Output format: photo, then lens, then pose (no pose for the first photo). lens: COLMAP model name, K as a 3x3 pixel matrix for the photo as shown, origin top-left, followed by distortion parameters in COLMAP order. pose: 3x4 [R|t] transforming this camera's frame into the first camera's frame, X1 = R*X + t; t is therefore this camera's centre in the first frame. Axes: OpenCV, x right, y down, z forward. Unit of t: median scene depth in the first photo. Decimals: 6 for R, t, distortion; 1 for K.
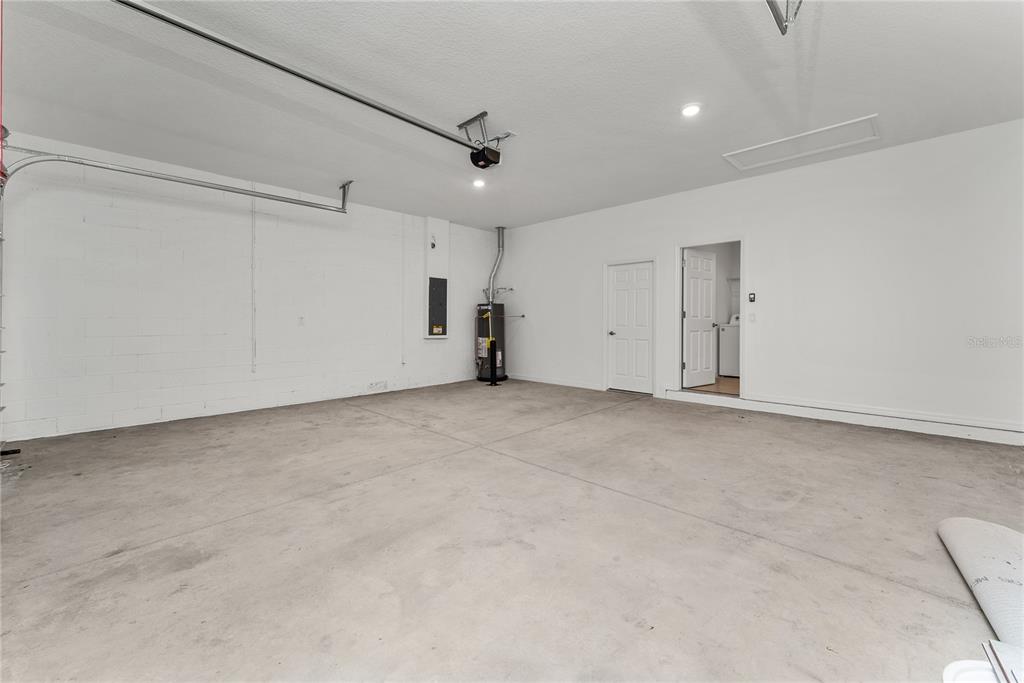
lens RADIAL K [[418.3, 0, 510.4], [0, 418.3, 333.6], [0, 0, 1]] dist [0.013087, -0.000146]
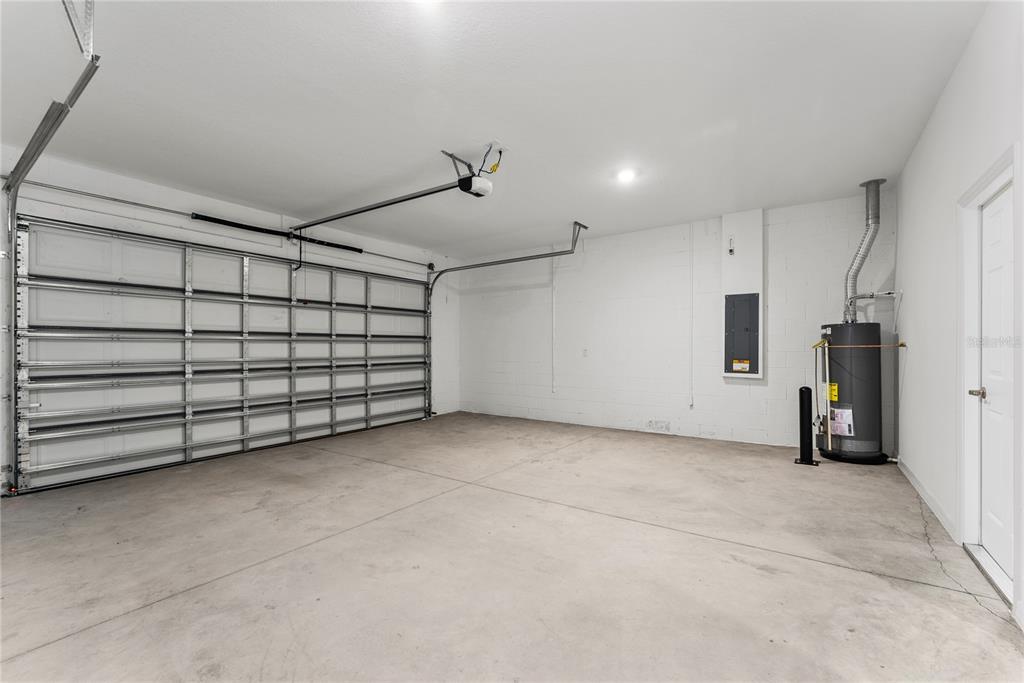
lens RADIAL K [[418.3, 0, 512.2], [0, 418.3, 347.7], [0, 0, 1]] dist [0.013087, -0.000146]
pose [[0.144328, -0.007206, -0.989504, 0.972394], [-0.020454, 0.999738, -0.010264, -0.049271], [0.989319, 0.021721, 0.144142, 0.987170]]
